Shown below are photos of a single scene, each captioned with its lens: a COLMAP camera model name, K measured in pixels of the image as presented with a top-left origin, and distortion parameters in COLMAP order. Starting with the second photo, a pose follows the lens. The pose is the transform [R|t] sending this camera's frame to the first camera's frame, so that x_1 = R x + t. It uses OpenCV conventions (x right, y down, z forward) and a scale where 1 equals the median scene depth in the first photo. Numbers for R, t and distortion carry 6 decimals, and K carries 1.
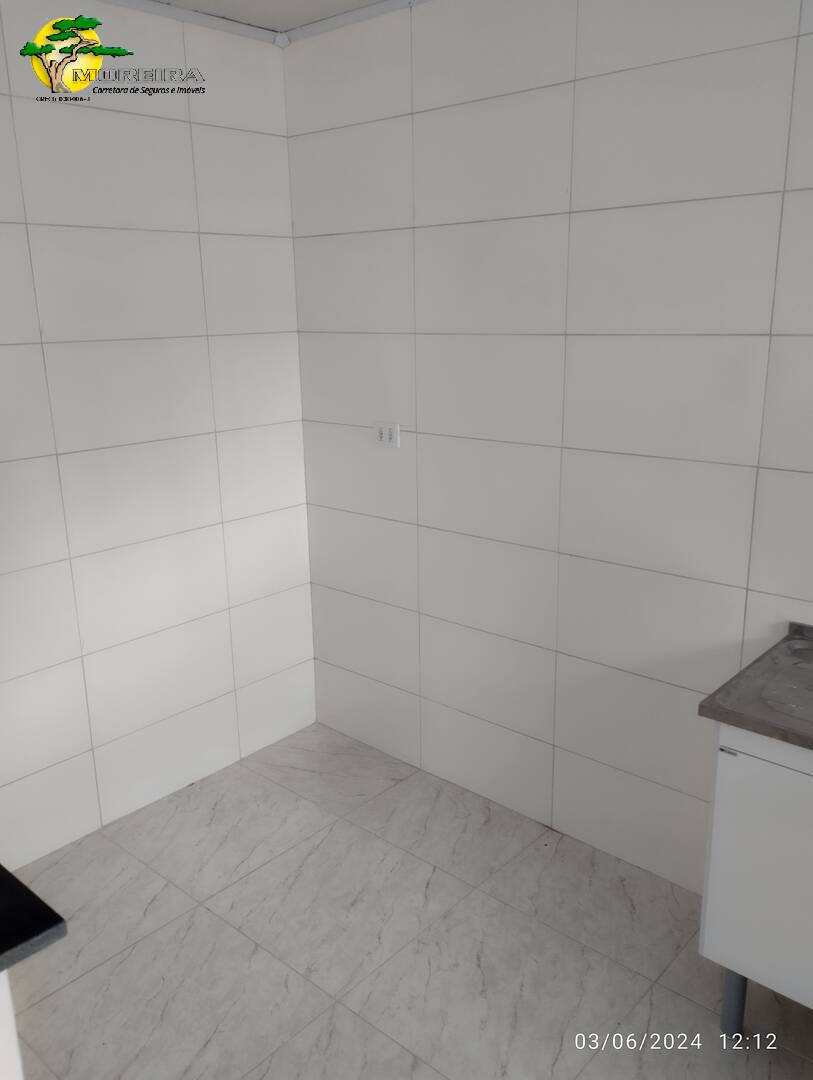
lens RADIAL K [[893.6, 0, 405.5], [0, 893.6, 548.3], [0, 0, 1]] dist [0.102988, -0.125450]
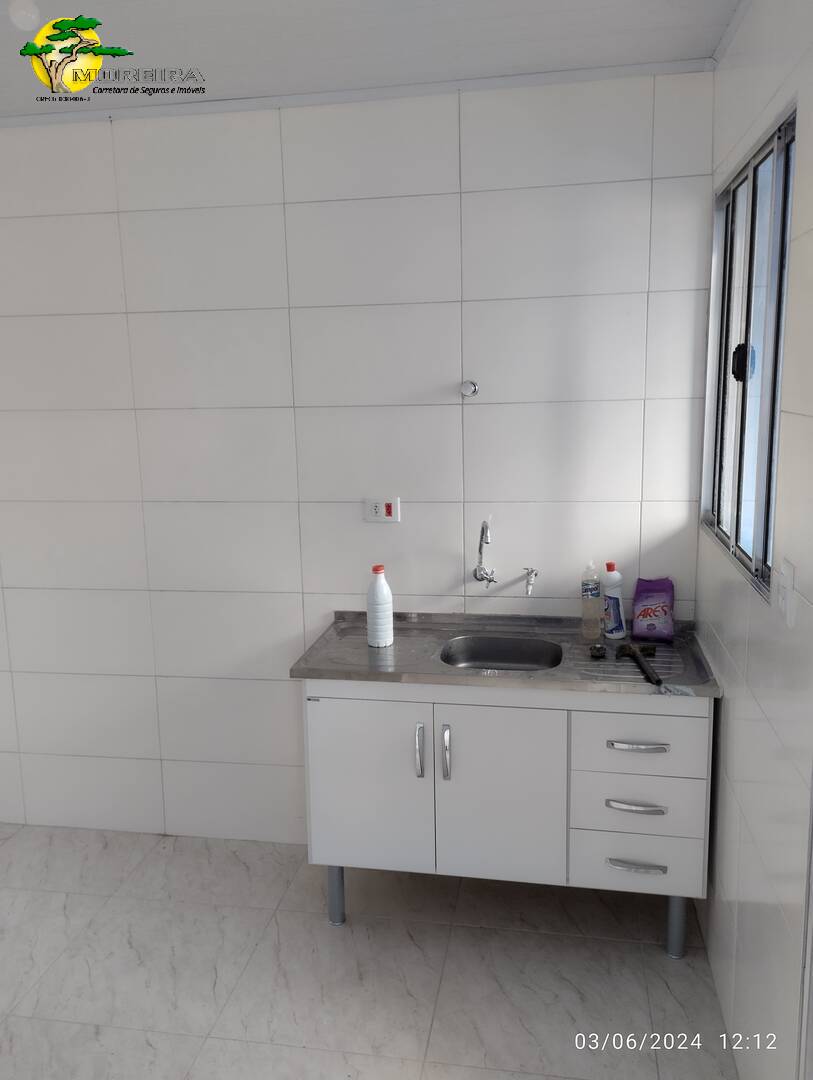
lens RADIAL K [[893.6, 0, 407.4], [0, 893.6, 542.2], [0, 0, 1]] dist [0.102988, -0.125450]
pose [[0.853809, -0.095924, 0.511672, -0.166859], [0.144005, 0.988044, -0.055064, 0.066768], [-0.500273, 0.120698, 0.857414, -0.234867]]
